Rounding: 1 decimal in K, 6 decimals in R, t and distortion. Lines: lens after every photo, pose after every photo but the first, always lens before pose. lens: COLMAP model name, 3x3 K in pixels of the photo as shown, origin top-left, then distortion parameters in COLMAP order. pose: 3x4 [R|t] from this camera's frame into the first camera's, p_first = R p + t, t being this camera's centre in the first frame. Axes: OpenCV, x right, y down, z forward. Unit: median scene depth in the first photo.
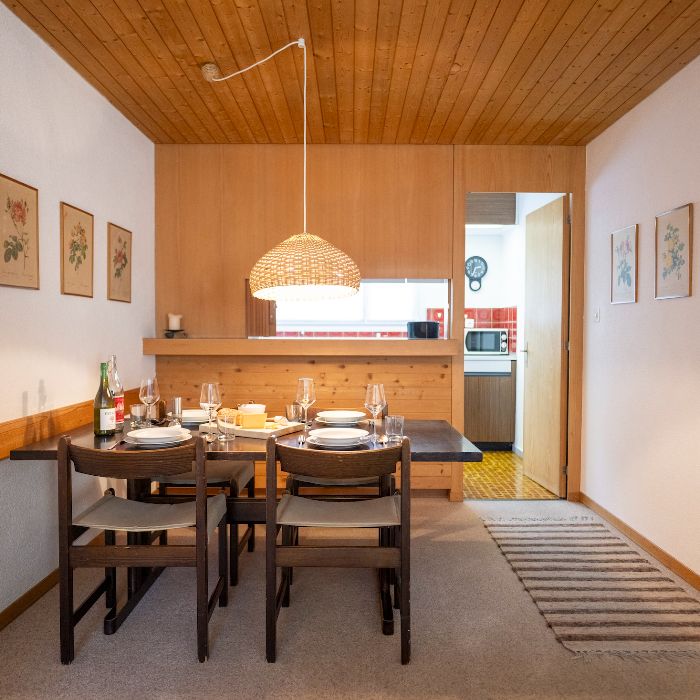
lens RADIAL K [[597.6, 0, 348.2], [0, 597.6, 352.0], [0, 0, 1]] dist [0.001171, -0.002347]
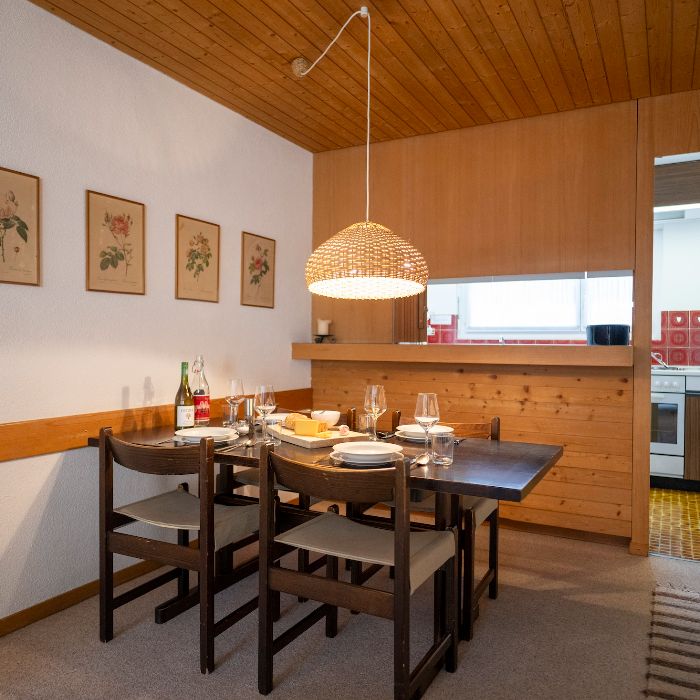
lens RADIAL K [[597.6, 0, 348.2], [0, 597.6, 352.0], [0, 0, 1]] dist [0.001171, -0.002347]
pose [[0.883817, 0.010210, -0.467721, 0.257878], [-0.020735, 0.999634, -0.017360, 0.009670], [0.467372, 0.025041, 0.883706, 0.160882]]
